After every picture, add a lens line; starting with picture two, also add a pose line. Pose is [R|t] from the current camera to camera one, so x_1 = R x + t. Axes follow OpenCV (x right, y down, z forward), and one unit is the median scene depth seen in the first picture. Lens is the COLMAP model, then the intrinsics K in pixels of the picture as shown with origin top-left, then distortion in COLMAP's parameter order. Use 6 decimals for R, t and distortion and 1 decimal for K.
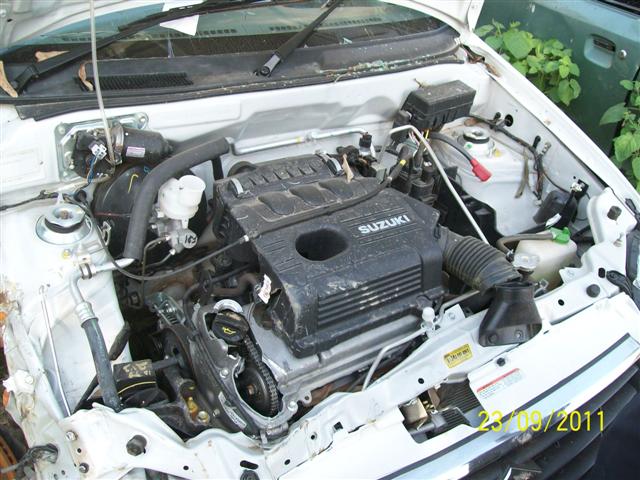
lens RADIAL K [[678.4, 0, 320.0], [0, 678.4, 240.0], [0, 0, 1]] dist [-0.101876, 0.000000]
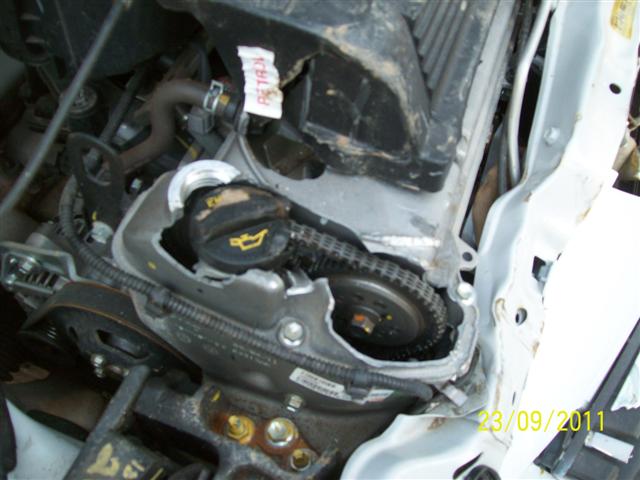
lens RADIAL K [[678.4, 0, 319.5], [0, 678.4, 239.8], [0, 0, 1]] dist [-0.101876, 0.000000]
pose [[0.801226, -0.571604, 0.176933, -0.165083], [0.480158, 0.790642, 0.379913, 0.017331], [-0.357051, -0.219440, 0.907943, 0.651027]]
